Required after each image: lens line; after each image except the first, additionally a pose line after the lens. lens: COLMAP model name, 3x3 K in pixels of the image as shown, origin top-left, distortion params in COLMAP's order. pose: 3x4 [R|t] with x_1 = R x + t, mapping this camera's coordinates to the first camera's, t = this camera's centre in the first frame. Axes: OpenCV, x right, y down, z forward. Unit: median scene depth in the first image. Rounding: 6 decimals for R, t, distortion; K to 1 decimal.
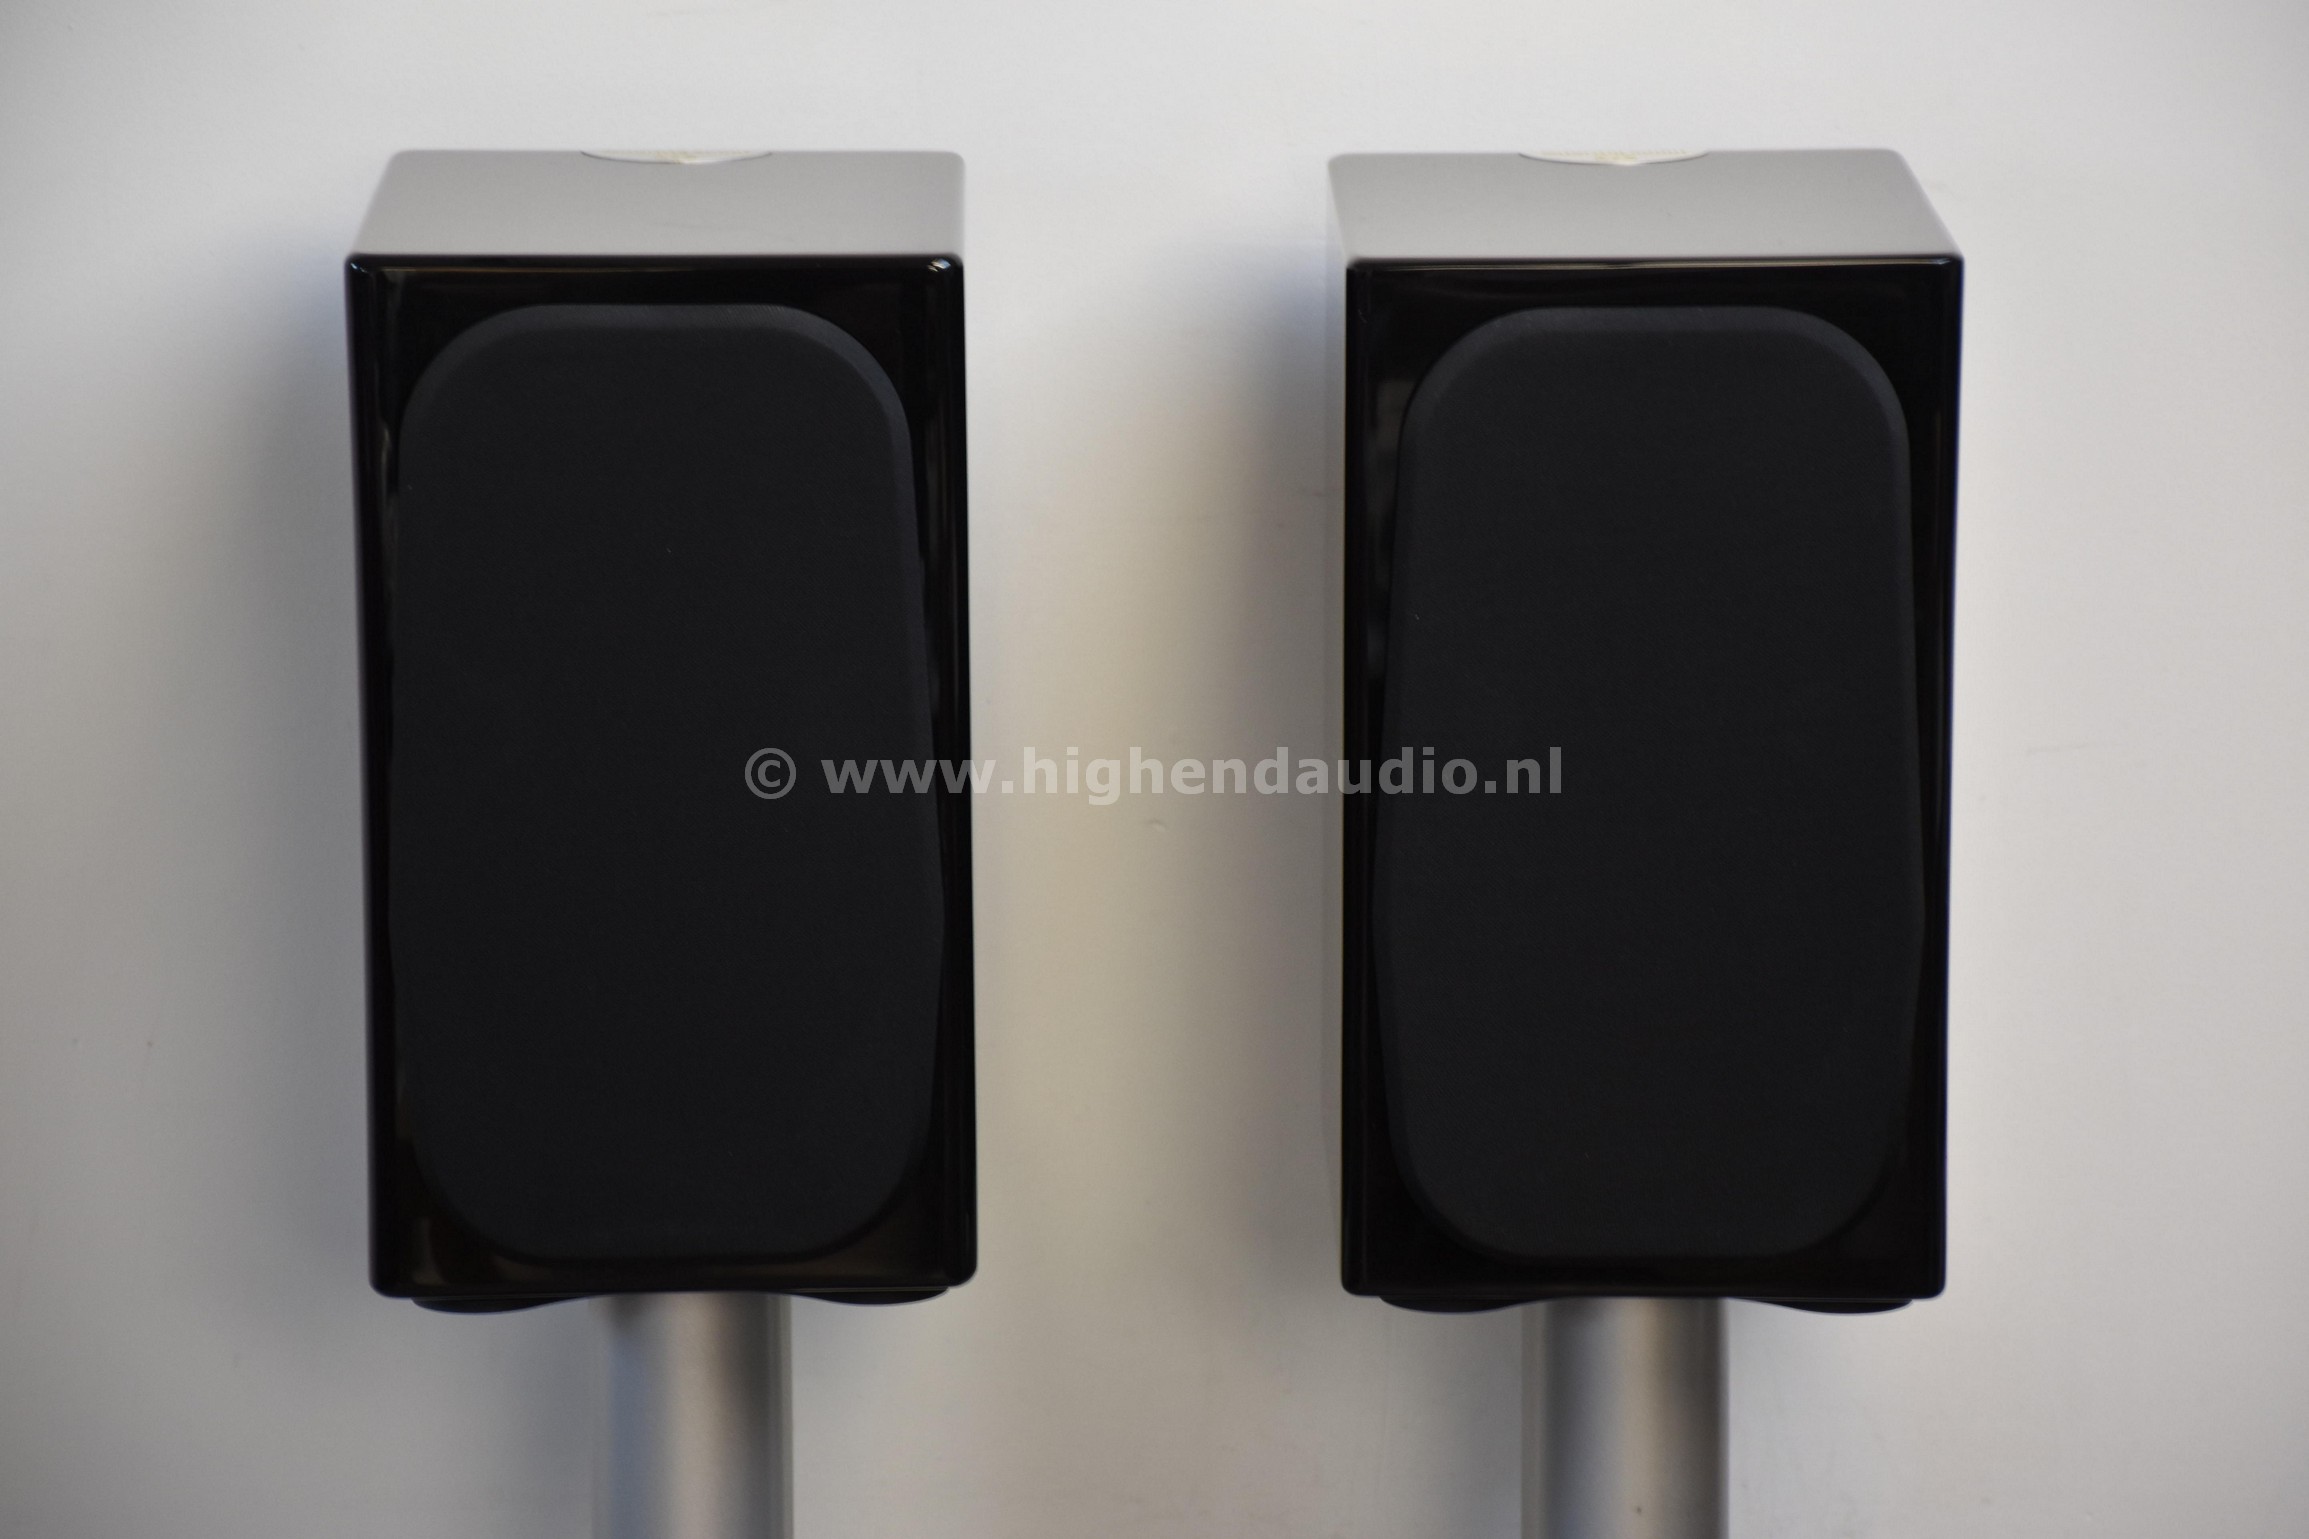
lens RADIAL K [[10160.0, 0, 1196.2], [0, 10160.0, 770.7], [0, 0, 1]] dist [1.546899, -1.049391]
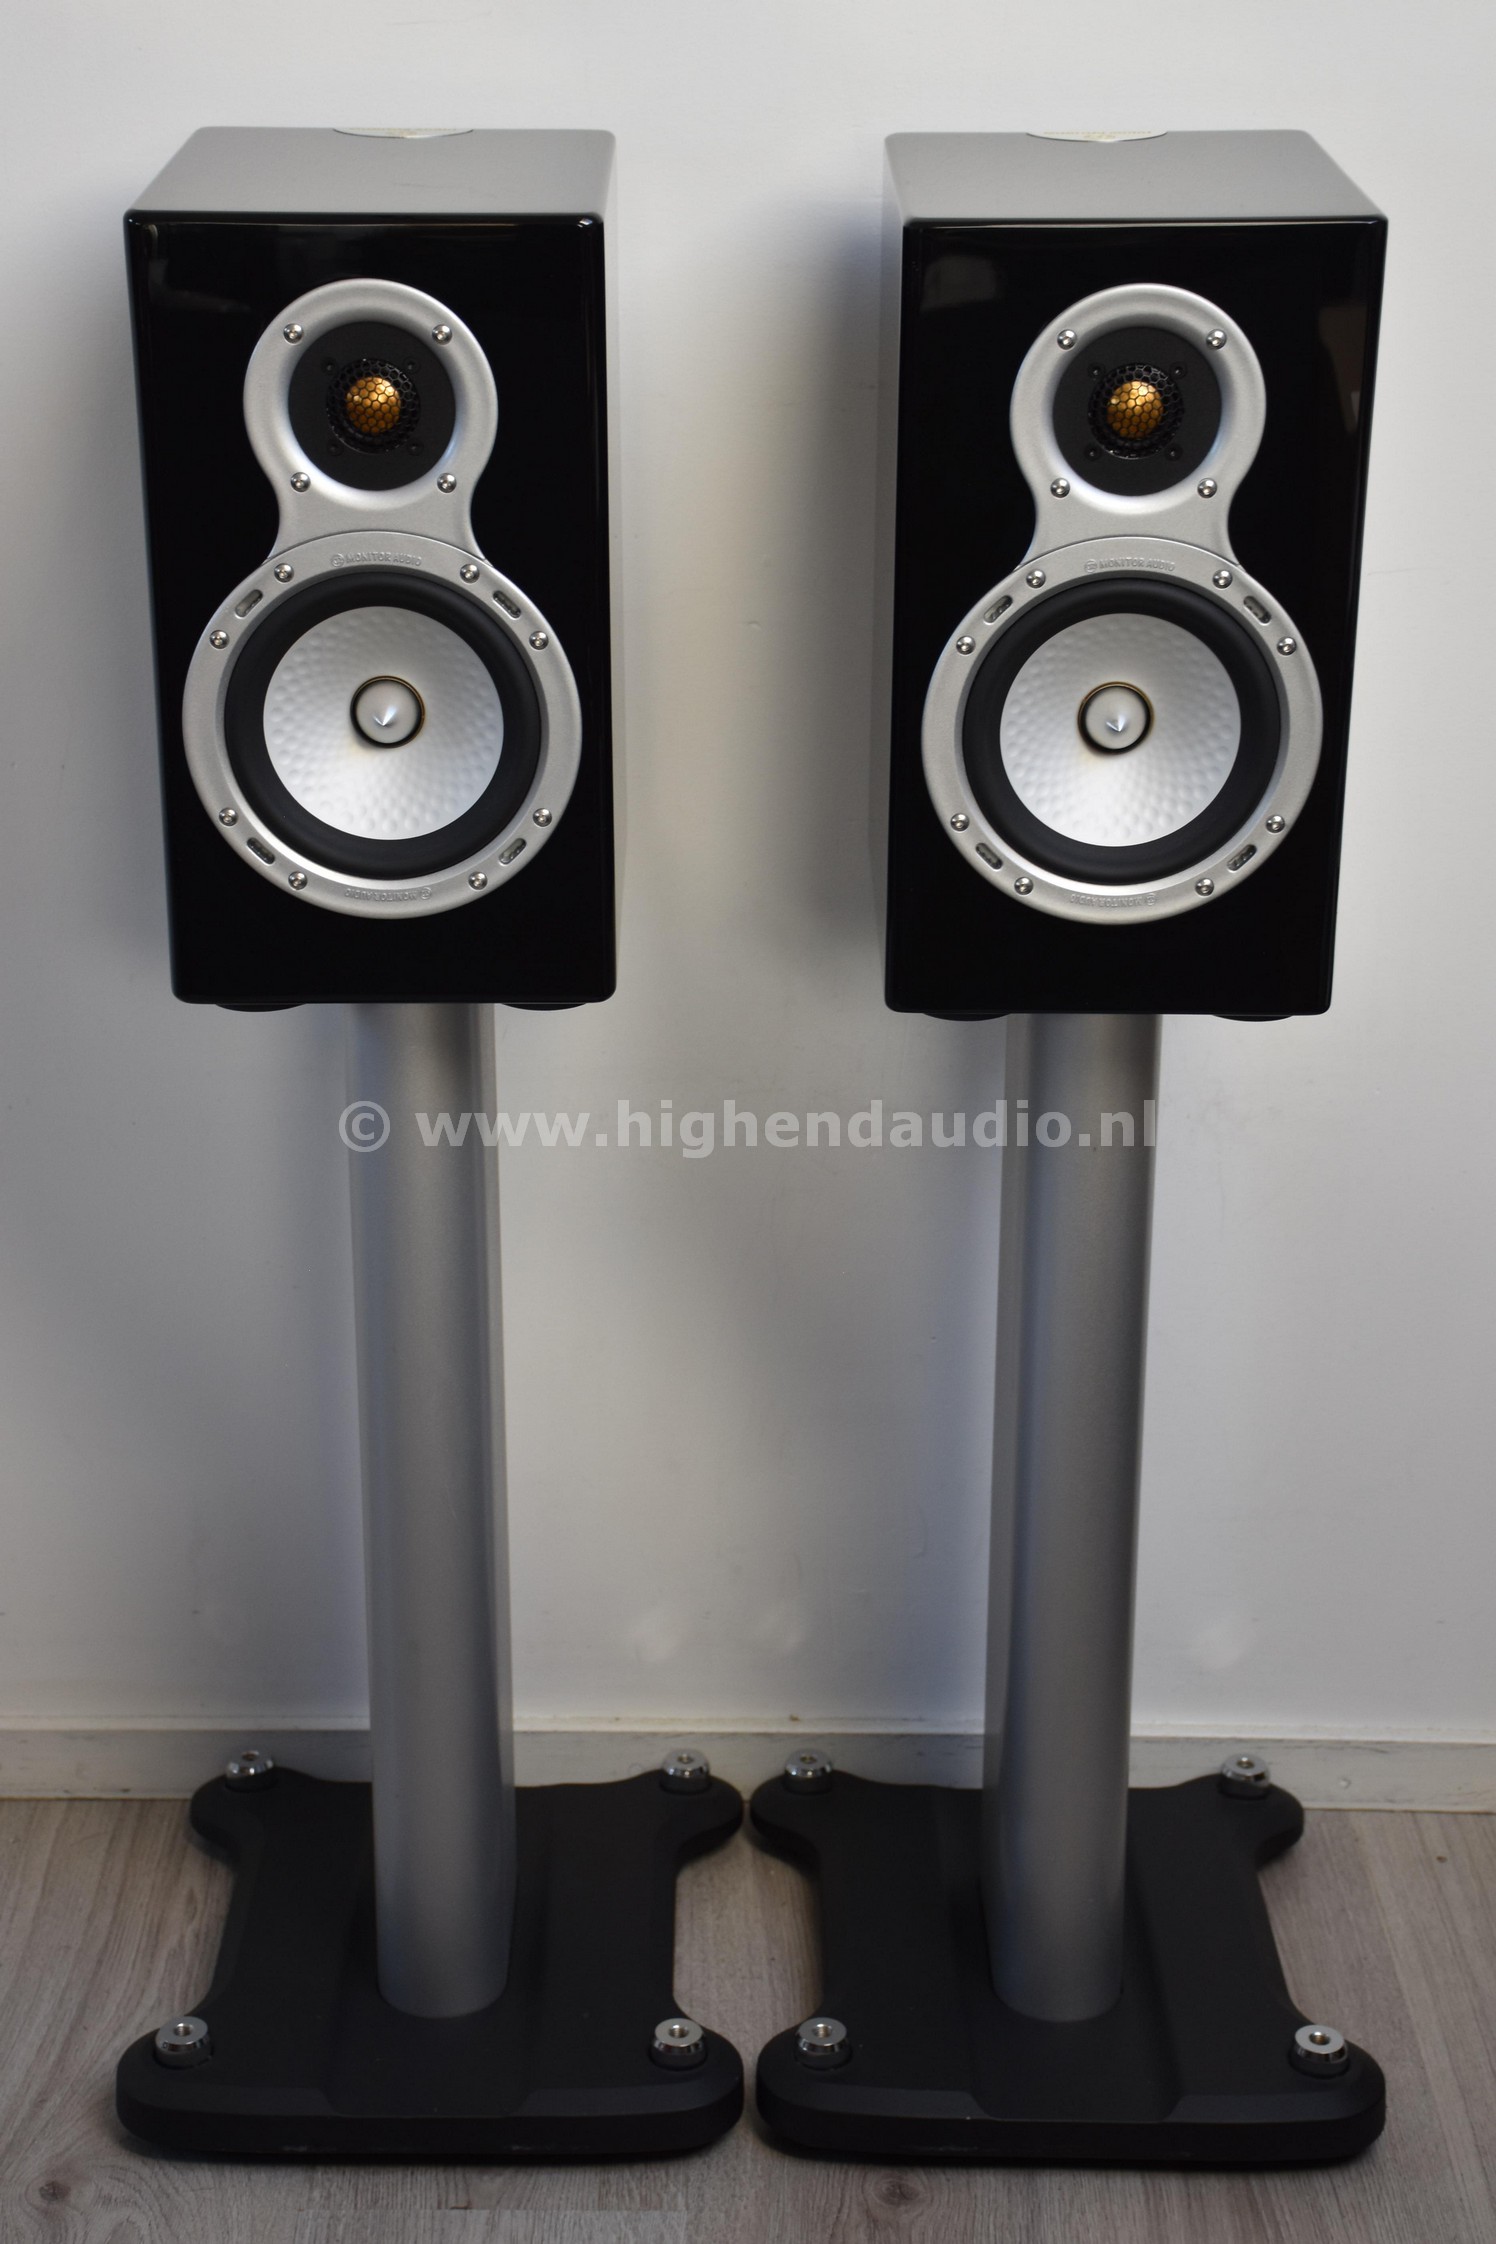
lens RADIAL K [[4130.1, 0, 713.5], [0, 4130.1, 1122.2], [0, 0, 1]] dist [0.241175, 0.219431]
pose [[0.999793, 0.010311, -0.017514, 0.001233], [-0.007178, 0.985356, 0.170359, -0.026051], [0.019014, -0.170198, 0.985226, 0.436997]]
